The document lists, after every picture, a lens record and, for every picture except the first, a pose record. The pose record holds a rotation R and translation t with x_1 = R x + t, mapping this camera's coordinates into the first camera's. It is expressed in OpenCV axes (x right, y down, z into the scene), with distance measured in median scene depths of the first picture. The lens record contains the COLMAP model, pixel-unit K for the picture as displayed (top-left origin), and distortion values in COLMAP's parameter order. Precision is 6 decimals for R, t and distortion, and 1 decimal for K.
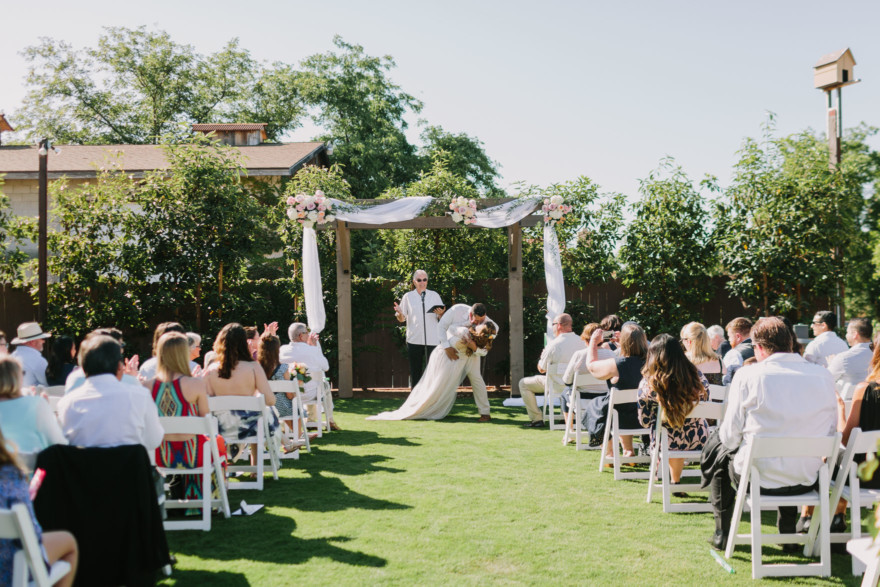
lens RADIAL K [[851.0, 0, 440.2], [0, 851.0, 289.9], [0, 0, 1]] dist [0.012296, 0.000000]
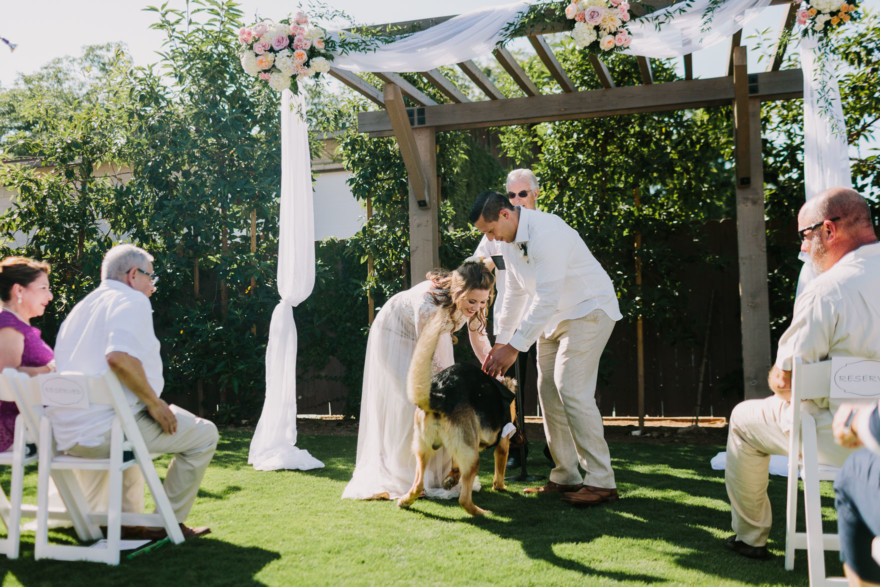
lens RADIAL K [[851.0, 0, 438.6], [0, 851.0, 290.3], [0, 0, 1]] dist [0.012296, 0.000000]
pose [[0.948158, -0.022317, -0.317015, 0.086167], [0.011916, 0.999326, -0.034712, 0.061958], [0.317576, 0.029135, 0.947785, 0.558454]]
